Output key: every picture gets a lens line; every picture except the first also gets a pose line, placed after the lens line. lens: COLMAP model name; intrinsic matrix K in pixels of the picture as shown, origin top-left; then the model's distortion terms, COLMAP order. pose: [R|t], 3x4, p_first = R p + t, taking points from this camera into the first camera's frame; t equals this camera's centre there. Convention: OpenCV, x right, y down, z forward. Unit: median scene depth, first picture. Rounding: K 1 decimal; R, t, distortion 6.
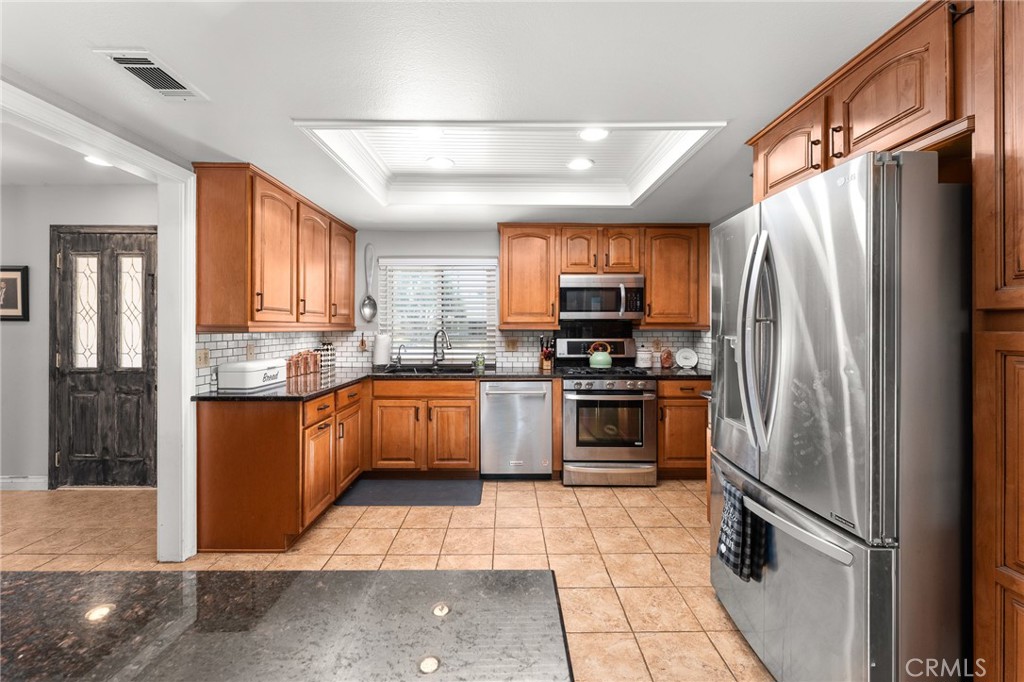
lens RADIAL K [[416.0, 0, 511.2], [0, 416.0, 325.6], [0, 0, 1]] dist [-0.001884, -0.000694]
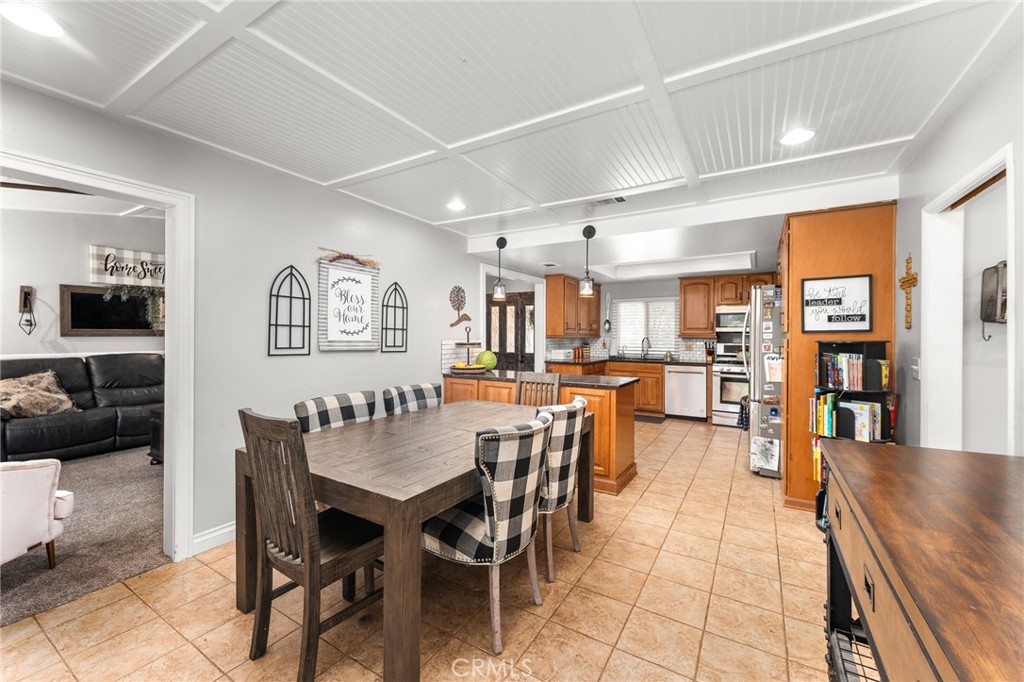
lens RADIAL K [[410.1, 0, 512.0], [0, 410.1, 341.0], [0, 0, 1]] dist [-0.002042, -0.000211]
pose [[0.848614, 0.011864, -0.528880, 0.306405], [-0.001762, 0.999806, 0.019601, -0.009039], [0.529010, -0.015702, 0.848471, -0.903665]]
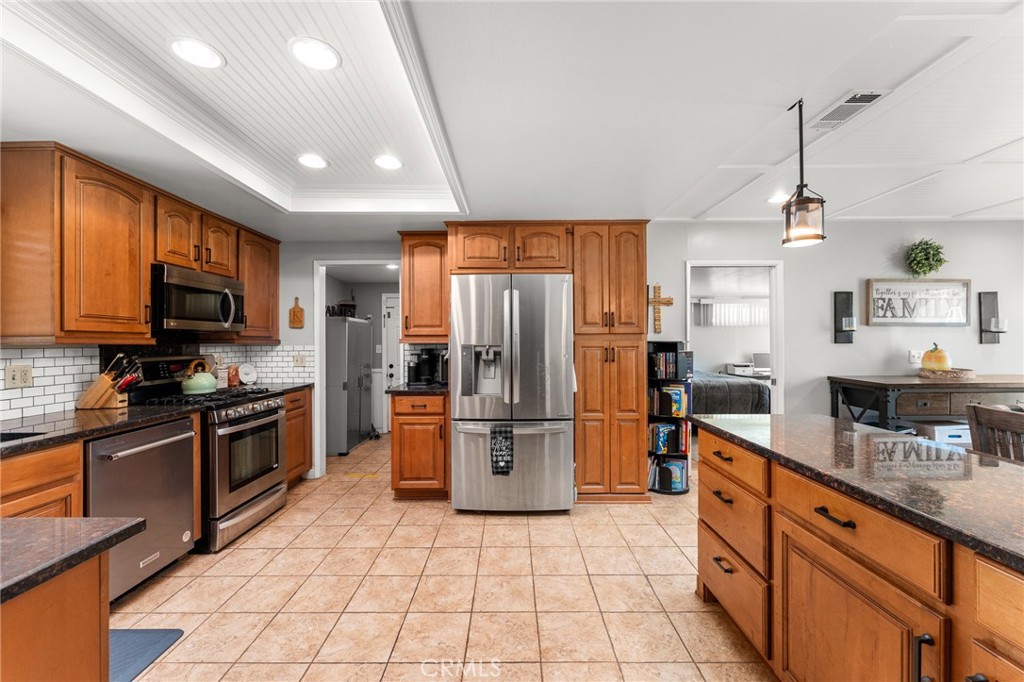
lens RADIAL K [[410.1, 0, 512.0], [0, 410.1, 341.0], [0, 0, 1]] dist [-0.002042, -0.000211]
pose [[0.008158, 0.000268, 0.999967, -0.577560], [0.000360, 1.000000, -0.000271, 0.005113], [-0.999967, 0.000363, 0.008158, 0.439949]]
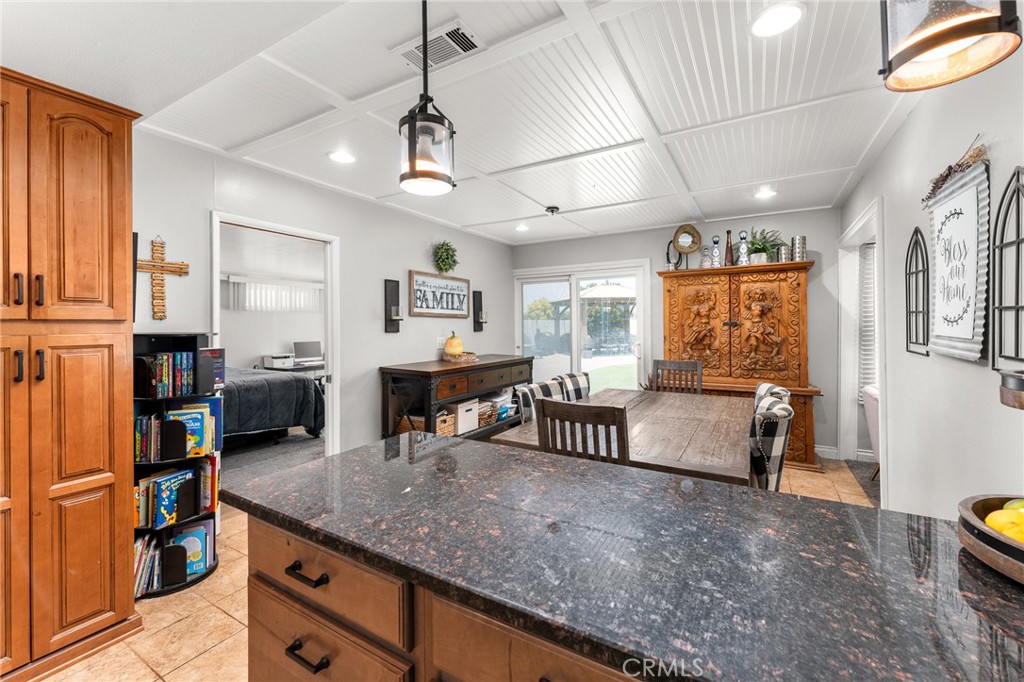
lens RADIAL K [[416.0, 0, 511.2], [0, 416.0, 325.6], [0, 0, 1]] dist [-0.001884, -0.000694]
pose [[-0.855610, 0.001357, 0.517619, -0.299829], [0.000469, 0.999998, -0.001846, -0.005140], [-0.517620, -0.001337, -0.855609, 0.333663]]
